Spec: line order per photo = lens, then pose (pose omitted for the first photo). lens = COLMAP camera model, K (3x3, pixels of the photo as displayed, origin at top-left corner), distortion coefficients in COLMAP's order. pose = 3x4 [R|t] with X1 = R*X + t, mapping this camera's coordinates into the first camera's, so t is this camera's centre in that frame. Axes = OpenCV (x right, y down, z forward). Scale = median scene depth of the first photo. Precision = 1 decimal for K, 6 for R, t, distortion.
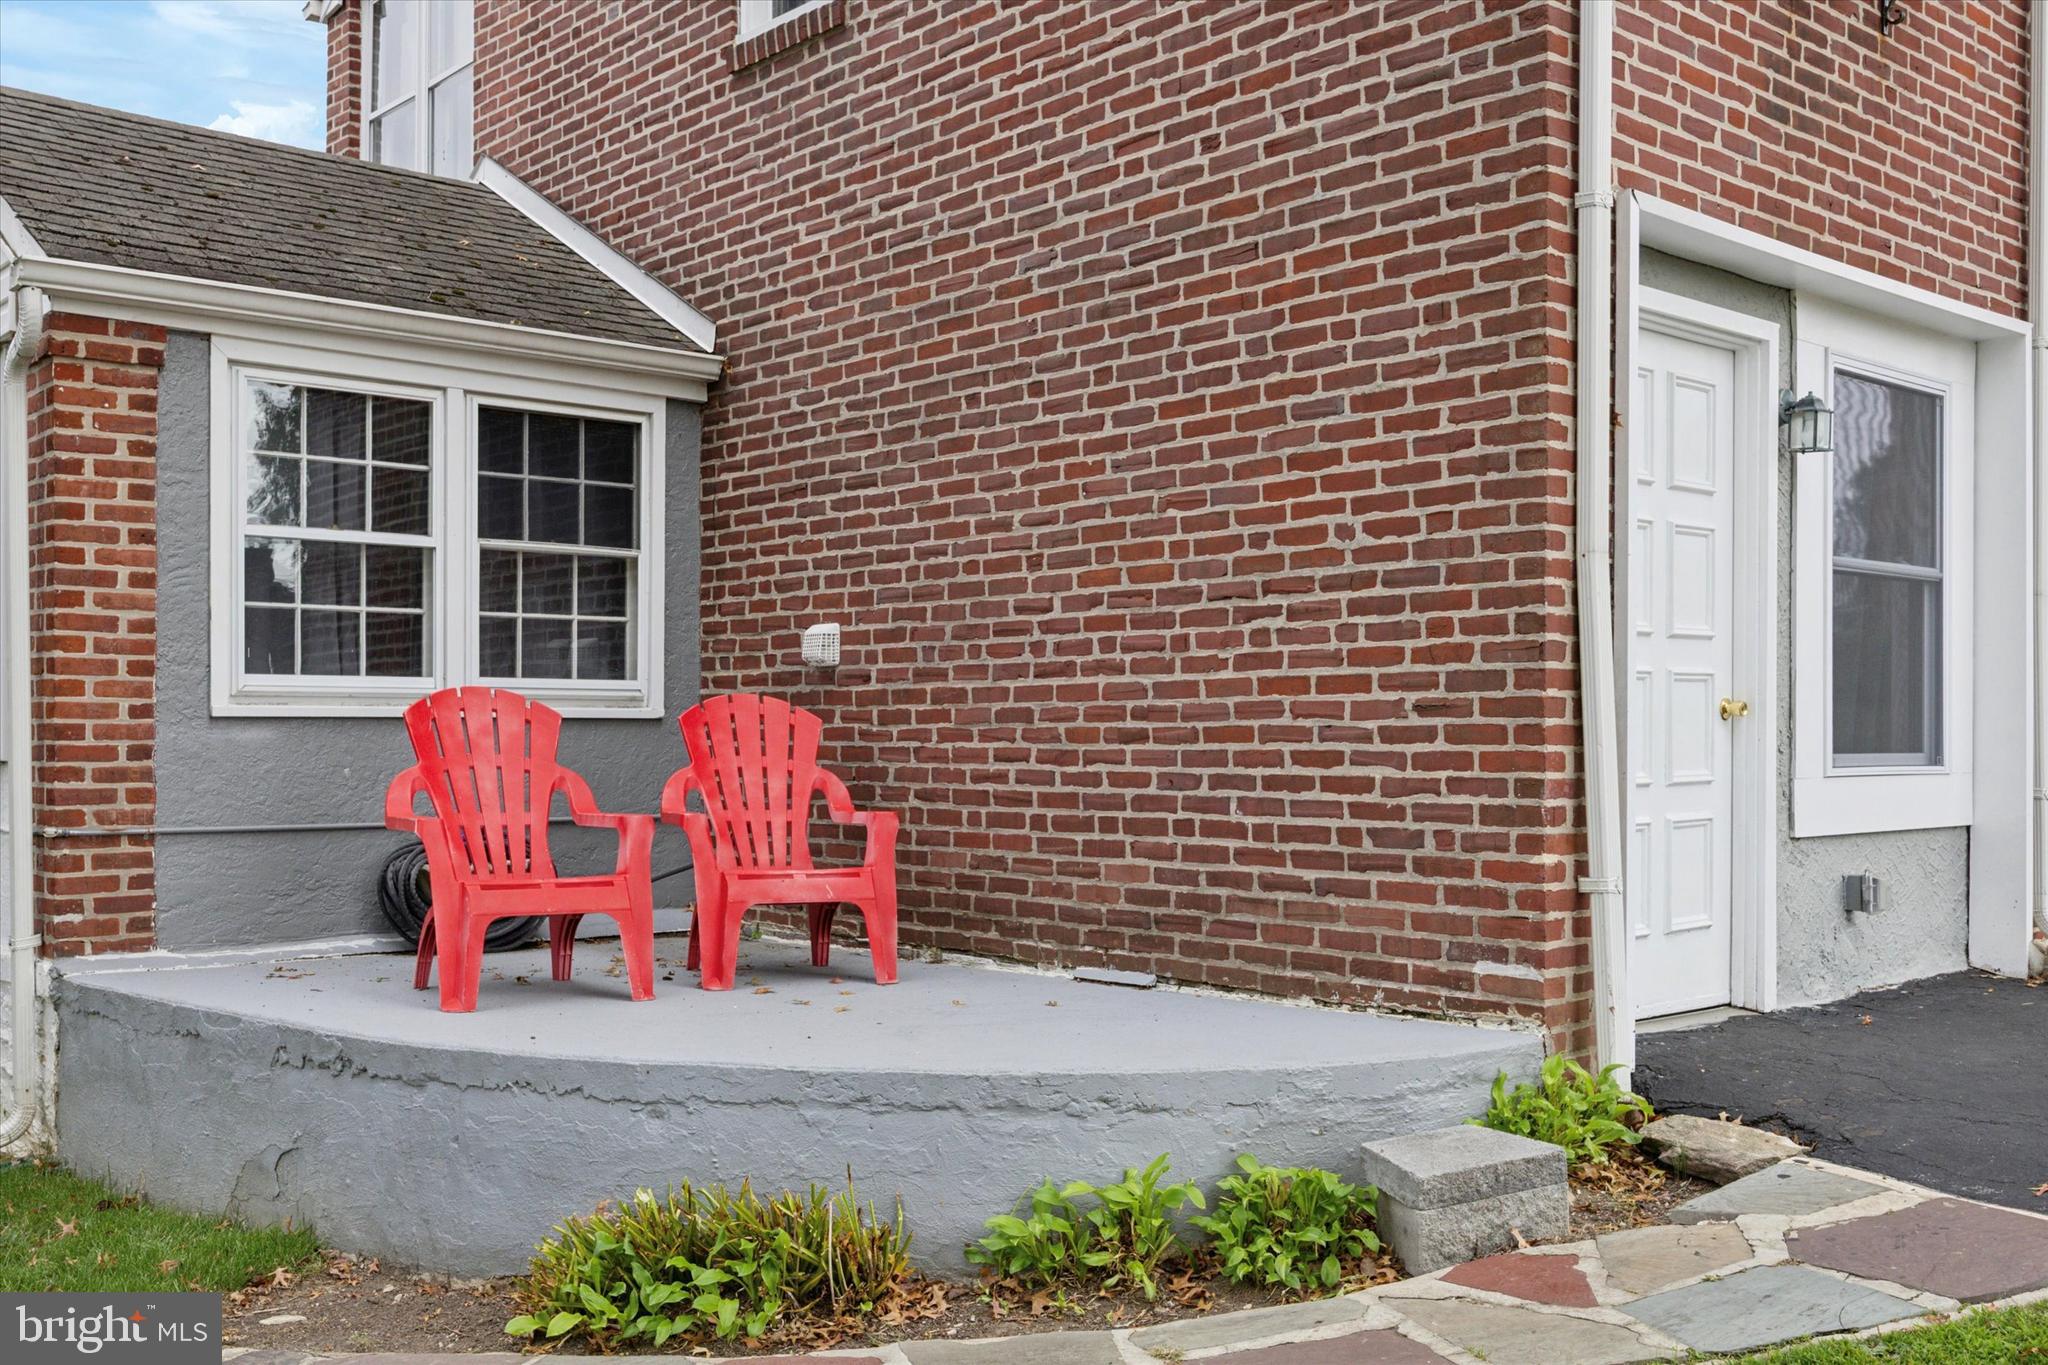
lens RADIAL K [[1990.8, 0, 1021.4], [0, 1990.8, 723.9], [0, 0, 1]] dist [-0.014140, -0.007273]
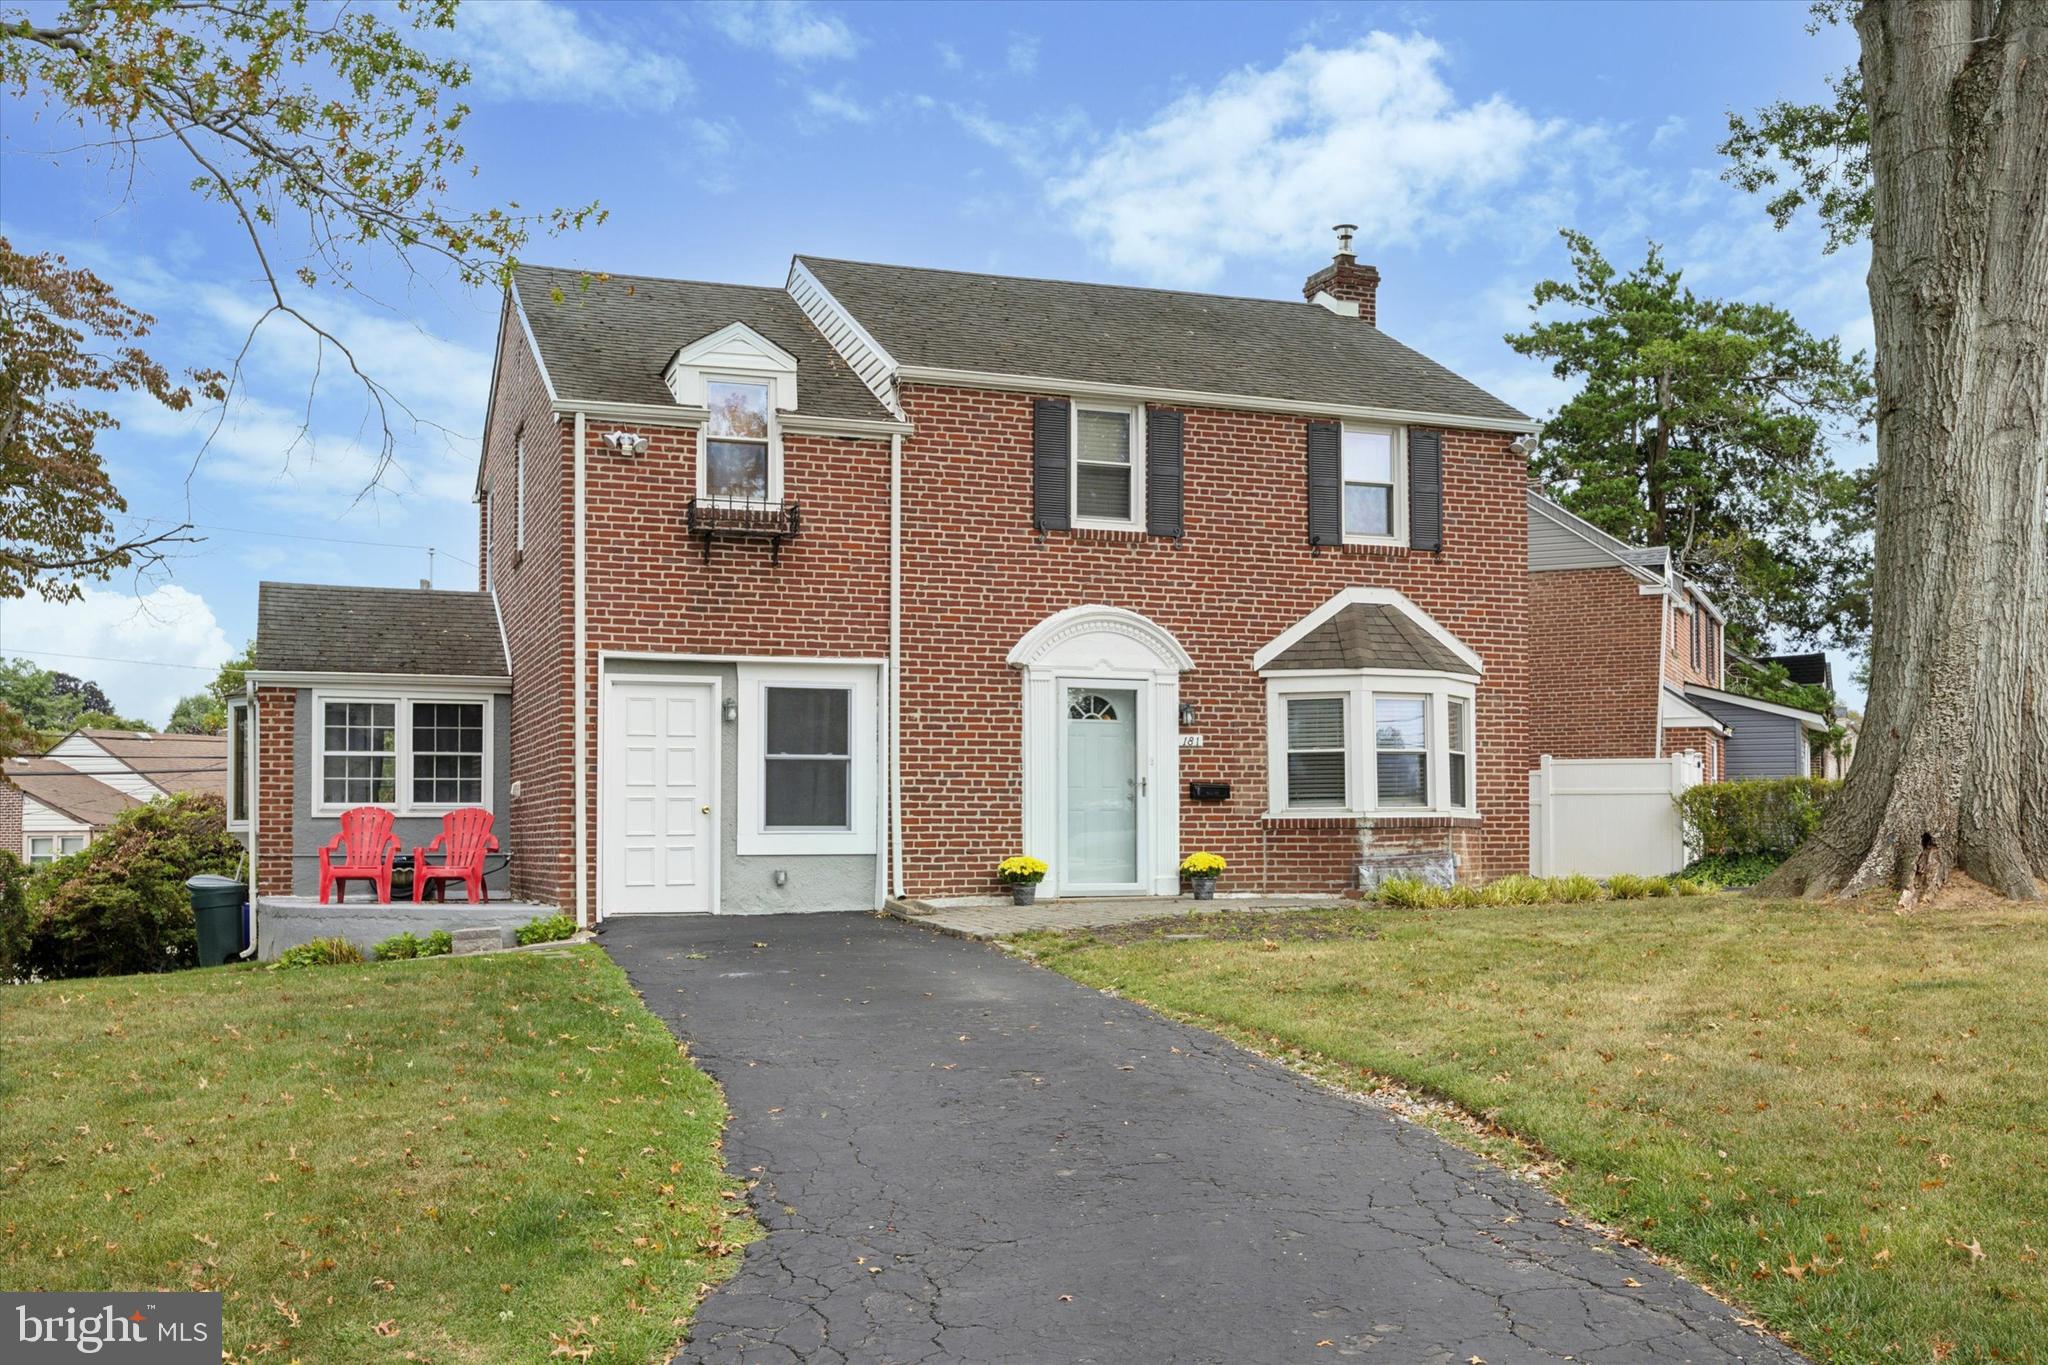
lens RADIAL K [[1990.8, 0, 1021.4], [0, 1990.8, 723.9], [0, 0, 1]] dist [-0.014140, -0.007273]
pose [[0.933804, -0.025863, -0.356850, 1.681449], [0.006882, 0.998498, -0.054358, 0.026371], [0.357720, 0.048304, 0.932579, -1.425013]]
